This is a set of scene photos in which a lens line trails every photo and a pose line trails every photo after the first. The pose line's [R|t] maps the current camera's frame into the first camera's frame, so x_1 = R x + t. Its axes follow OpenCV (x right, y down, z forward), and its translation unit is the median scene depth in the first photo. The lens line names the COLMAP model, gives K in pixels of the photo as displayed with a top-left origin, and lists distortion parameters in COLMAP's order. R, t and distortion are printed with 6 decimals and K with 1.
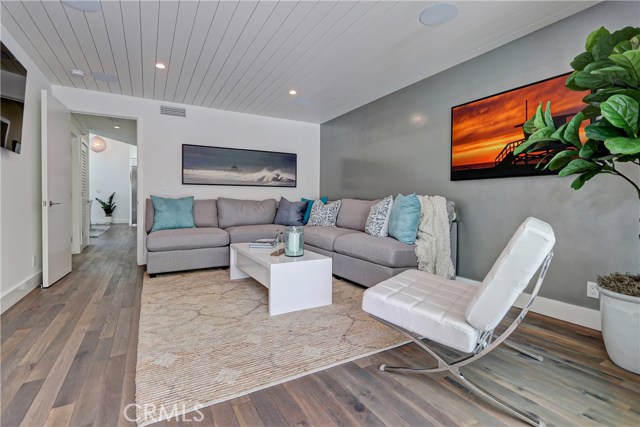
lens RADIAL K [[281.3, 0, 301.3], [0, 281.3, 202.6], [0, 0, 1]] dist [-0.000132, -0.000153]
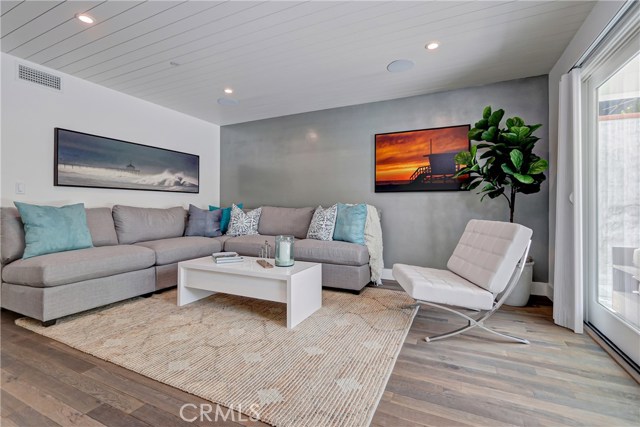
lens RADIAL K [[293.4, 0, 299.0], [0, 293.4, 204.1], [0, 0, 1]] dist [0.001419, 0.000075]
pose [[0.830241, 0.002986, 0.557396, -0.422594], [0.006500, 0.999866, -0.015037, -0.007469], [-0.557367, 0.016108, 0.830110, 0.090053]]
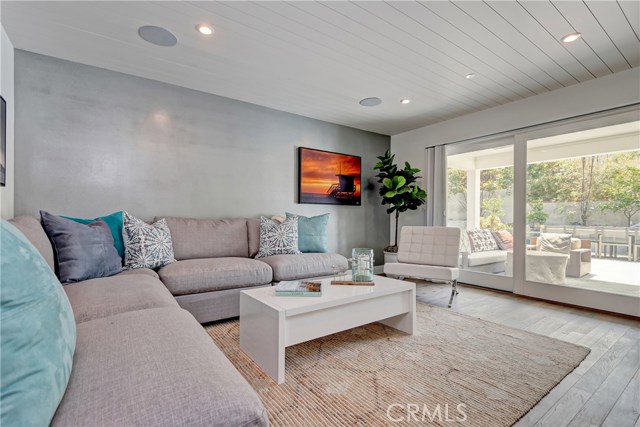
lens RADIAL K [[301.1, 0, 311.8], [0, 301.1, 214.9], [0, 0, 1]] dist [-0.000226, -0.000285]
pose [[-0.109792, 0.001674, 0.993953, -0.751334], [0.000693, 0.999998, -0.001608, -0.018977], [-0.993954, 0.000512, -0.109793, 0.969266]]
